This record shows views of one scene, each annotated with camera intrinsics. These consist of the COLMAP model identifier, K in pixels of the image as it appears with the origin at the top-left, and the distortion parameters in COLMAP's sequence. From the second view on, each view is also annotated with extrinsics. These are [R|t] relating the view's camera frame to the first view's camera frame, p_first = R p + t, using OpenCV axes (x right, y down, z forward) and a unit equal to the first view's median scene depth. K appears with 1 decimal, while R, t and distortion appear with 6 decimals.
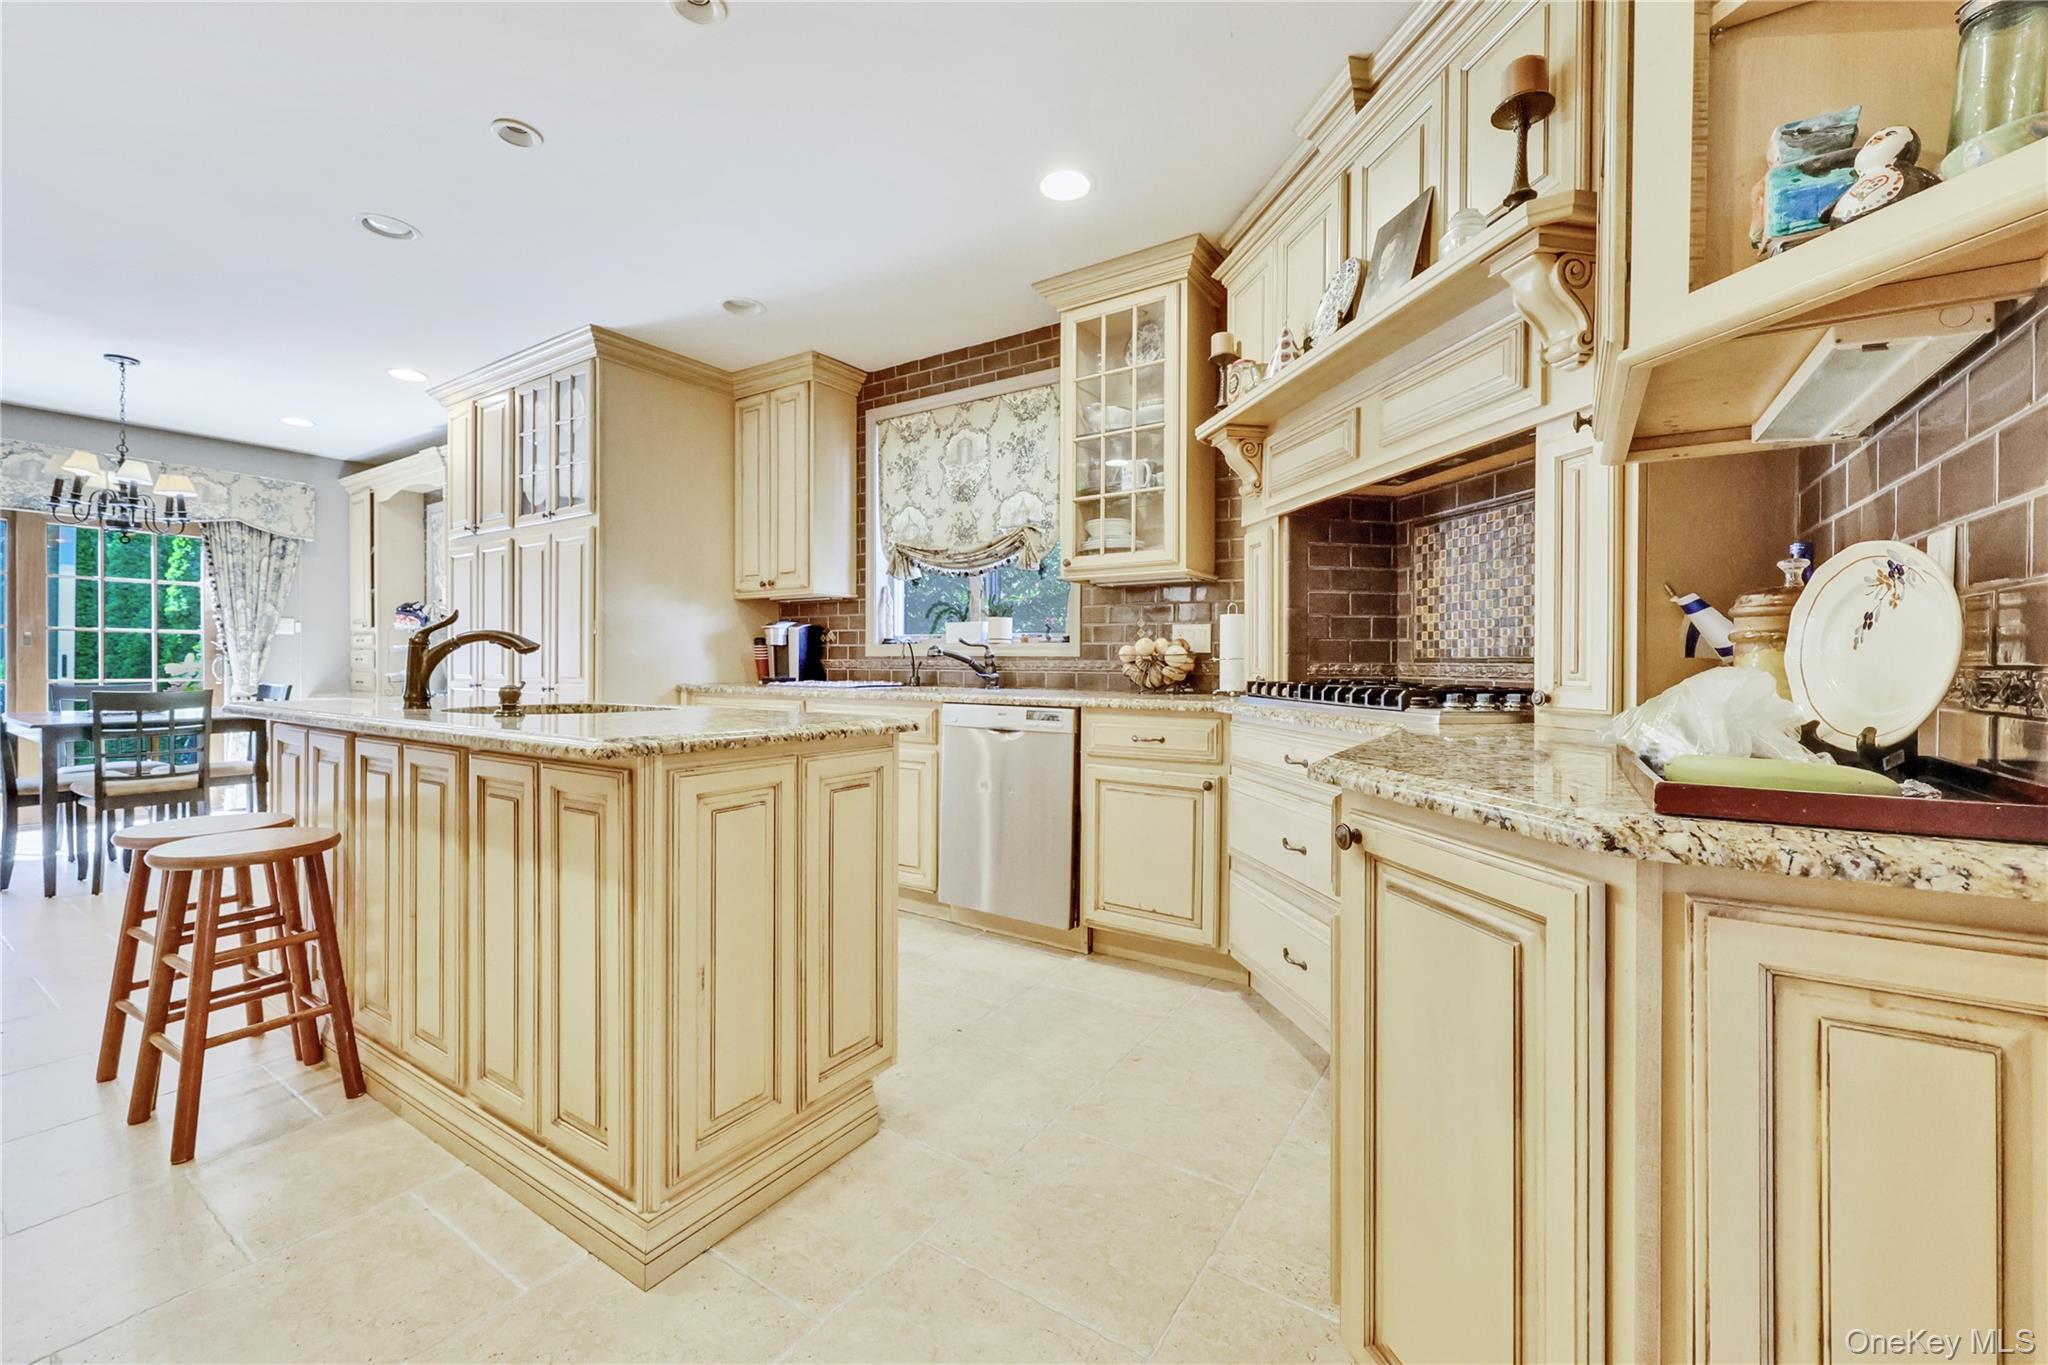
lens RADIAL K [[840.9, 0, 1019.4], [0, 840.9, 668.9], [0, 0, 1]] dist [0.001691, -0.001453]
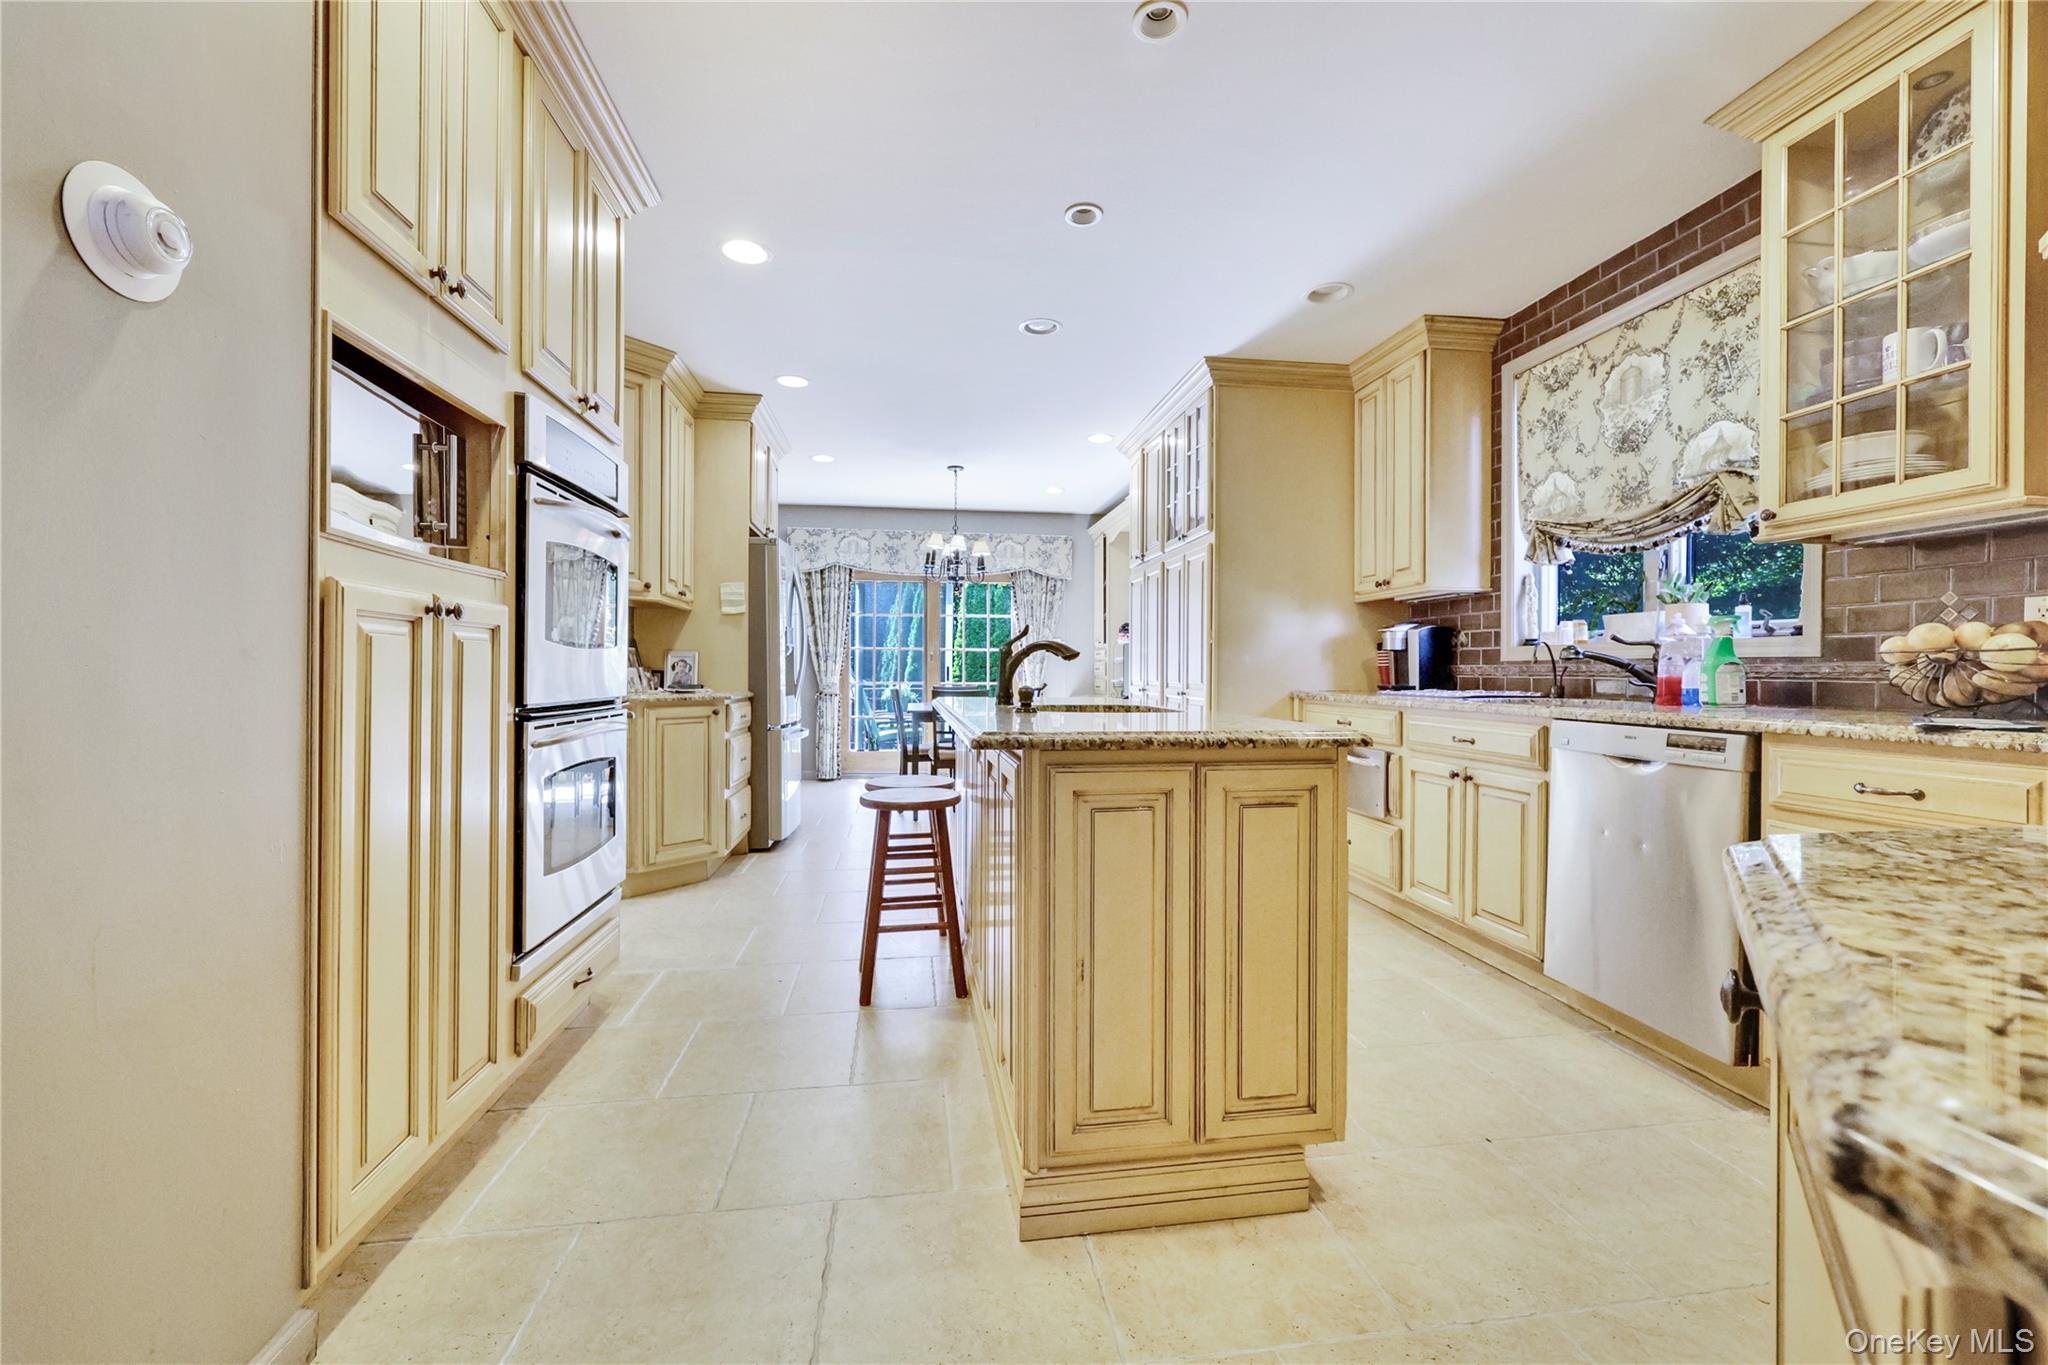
lens RADIAL K [[840.9, 0, 1026.3], [0, 840.9, 679.4], [0, 0, 1]] dist [0.001691, -0.001453]
pose [[0.666762, 0.004193, -0.745259, 0.140582], [-0.003968, 0.999990, 0.002077, 0.003778], [0.745260, 0.001573, 0.666772, 0.105623]]
